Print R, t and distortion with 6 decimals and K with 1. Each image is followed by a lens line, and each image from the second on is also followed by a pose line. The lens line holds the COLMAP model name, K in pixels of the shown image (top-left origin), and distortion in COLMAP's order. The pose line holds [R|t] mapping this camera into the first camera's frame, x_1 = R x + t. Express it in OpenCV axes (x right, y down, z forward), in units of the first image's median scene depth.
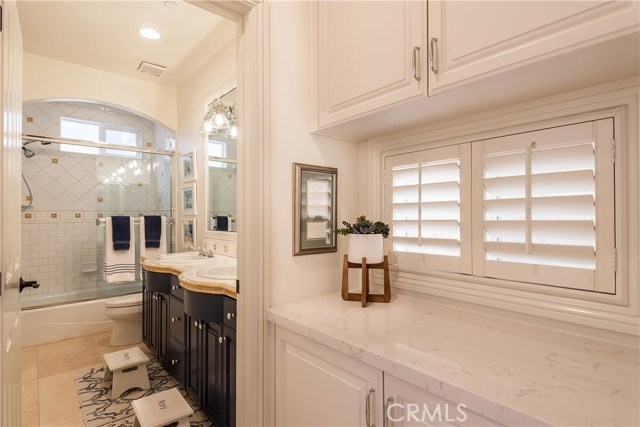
lens RADIAL K [[338.2, 0, 324.6], [0, 338.2, 214.5], [0, 0, 1]] dist [-0.001734, -0.000497]
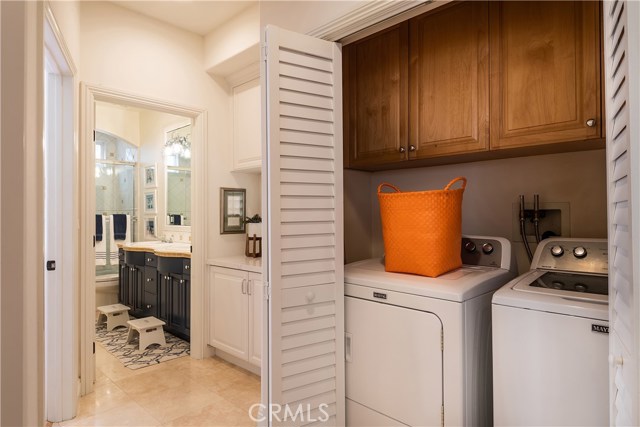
lens RADIAL K [[374.1, 0, 320.0], [0, 374.1, 213.5], [0, 0, 1]] dist [0.002696, 0.000269]
pose [[0.995818, 0.000464, 0.091363, 0.116289], [-0.000556, 0.999999, 0.000978, -0.000791], [-0.091362, -0.001024, 0.995817, -0.497353]]
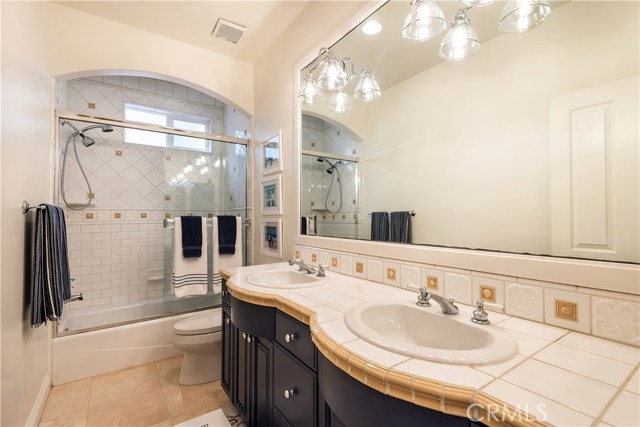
lens RADIAL K [[301.5, 0, 327.8], [0, 301.5, 213.9], [0, 0, 1]] dist [0.002318, 0.000043]
pose [[0.995321, -0.001014, -0.096615, -0.202565], [0.000552, 0.999988, -0.004809, 0.003208], [0.096619, 0.004733, 0.995310, 0.302619]]
